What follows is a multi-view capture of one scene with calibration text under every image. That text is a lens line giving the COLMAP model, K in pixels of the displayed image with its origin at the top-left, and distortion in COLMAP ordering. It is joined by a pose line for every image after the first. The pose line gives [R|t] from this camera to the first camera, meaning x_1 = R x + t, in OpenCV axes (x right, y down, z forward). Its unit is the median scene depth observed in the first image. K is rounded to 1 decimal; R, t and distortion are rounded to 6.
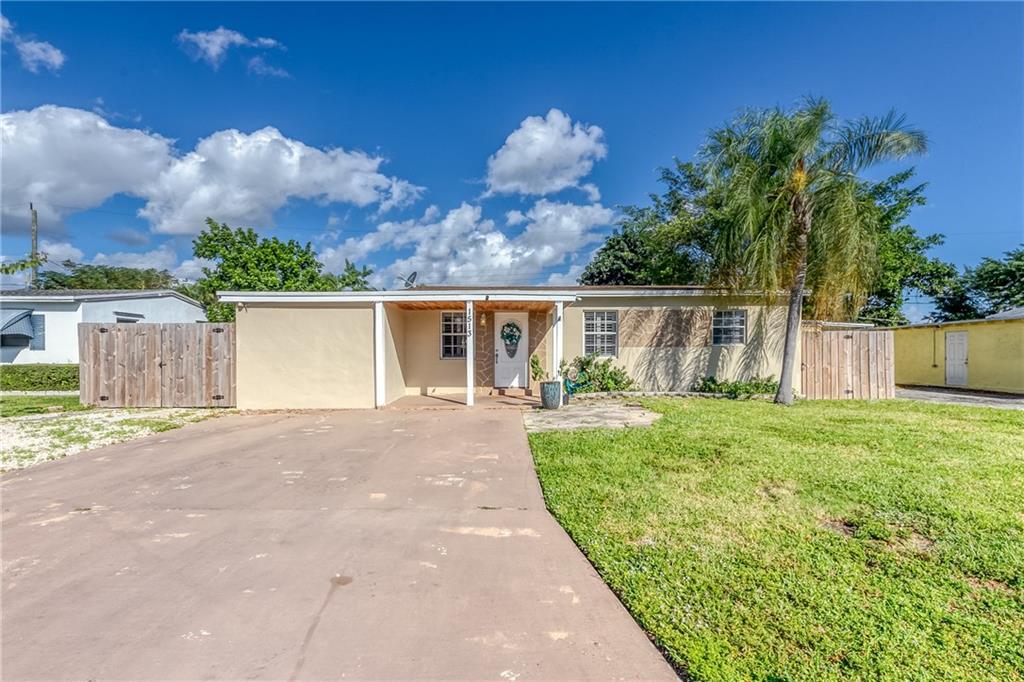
lens RADIAL K [[495.2, 0, 512.0], [0, 495.2, 341.0], [0, 0, 1]] dist [0.001091, 0.000321]
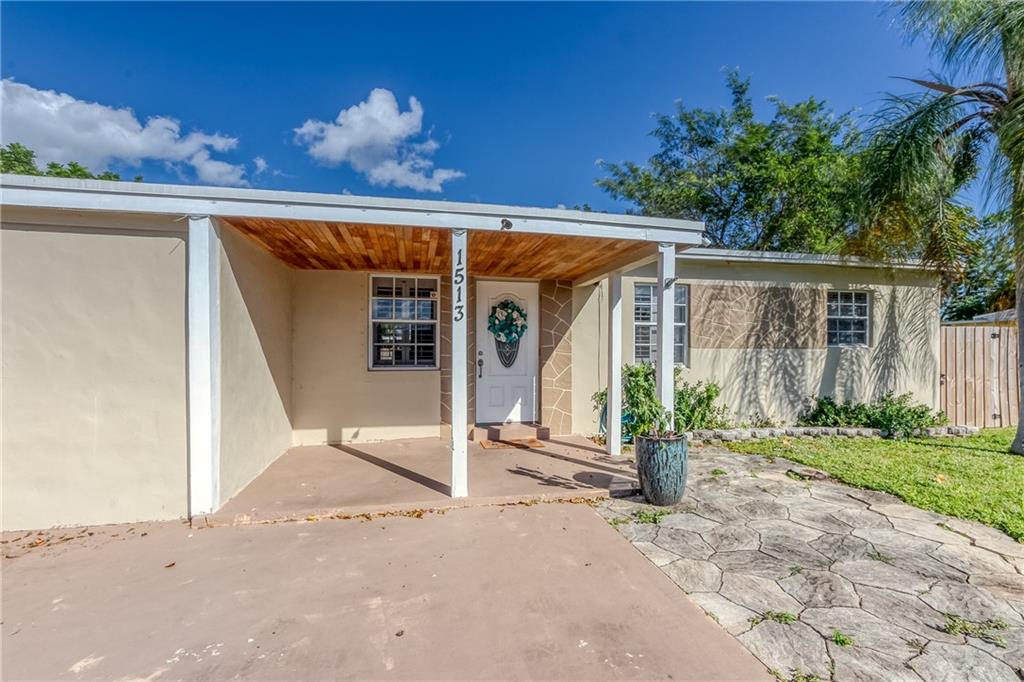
lens RADIAL K [[472.9, 0, 523.2], [0, 472.9, 343.0], [0, 0, 1]] dist [0.003988, 0.000300]
pose [[0.976697, 0.008791, 0.214443, -0.094382], [-0.010456, 0.999923, 0.006632, 0.004460], [-0.214368, -0.008720, 0.976714, 0.503464]]
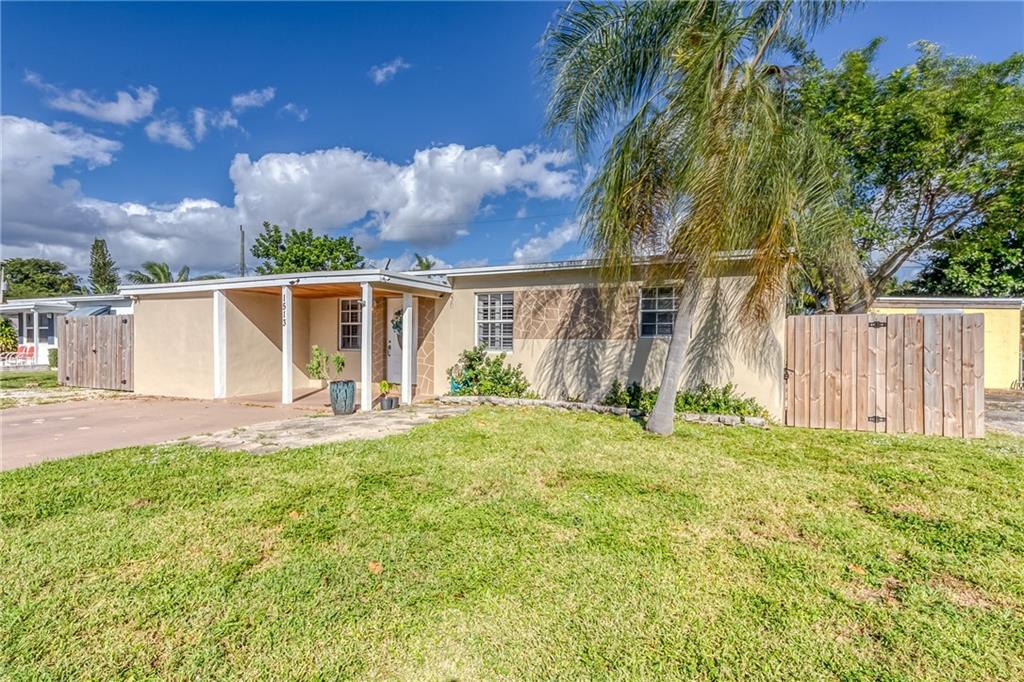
lens RADIAL K [[495.2, 0, 512.0], [0, 495.2, 341.0], [0, 0, 1]] dist [0.001091, 0.000321]
pose [[0.907090, 0.009633, -0.420827, 0.535337], [-0.000526, 0.999763, 0.021753, -0.001241], [0.420937, -0.019511, 0.906880, 0.295925]]
